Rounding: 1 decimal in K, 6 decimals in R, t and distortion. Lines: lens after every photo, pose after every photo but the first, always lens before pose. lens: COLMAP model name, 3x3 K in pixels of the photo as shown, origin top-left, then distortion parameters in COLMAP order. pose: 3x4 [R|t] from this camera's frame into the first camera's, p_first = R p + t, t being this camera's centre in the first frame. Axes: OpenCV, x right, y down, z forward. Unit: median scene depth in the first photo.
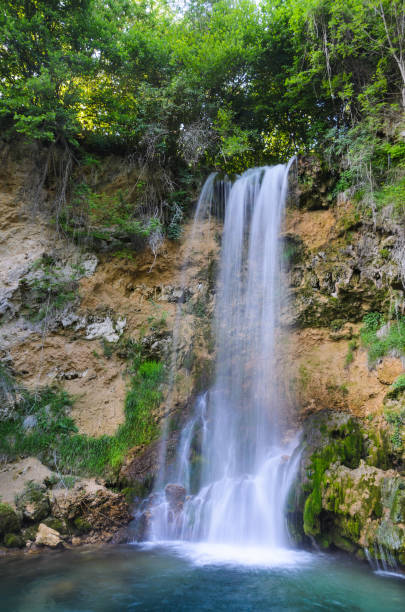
lens RADIAL K [[468.8, 0, 202.5], [0, 468.8, 306.0], [0, 0, 1]] dist [0.002995, -0.000231]
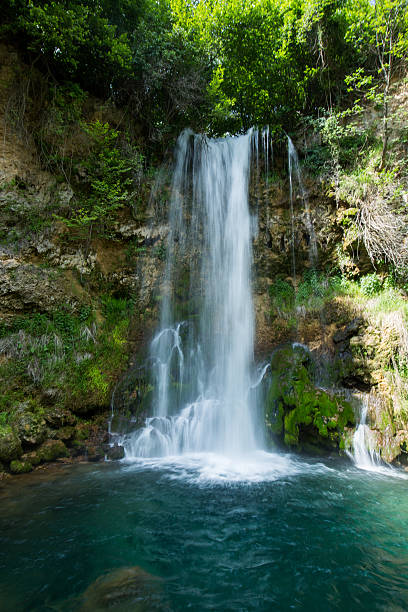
lens RADIAL K [[360.2, 0, 201.9], [0, 360.2, 305.9], [0, 0, 1]] dist [-0.047179, 0.000997]
pose [[0.935860, 0.069181, 0.345513, -0.224301], [-0.101973, 0.991754, 0.077627, 0.060343], [-0.337294, -0.107881, 0.935198, 0.174385]]
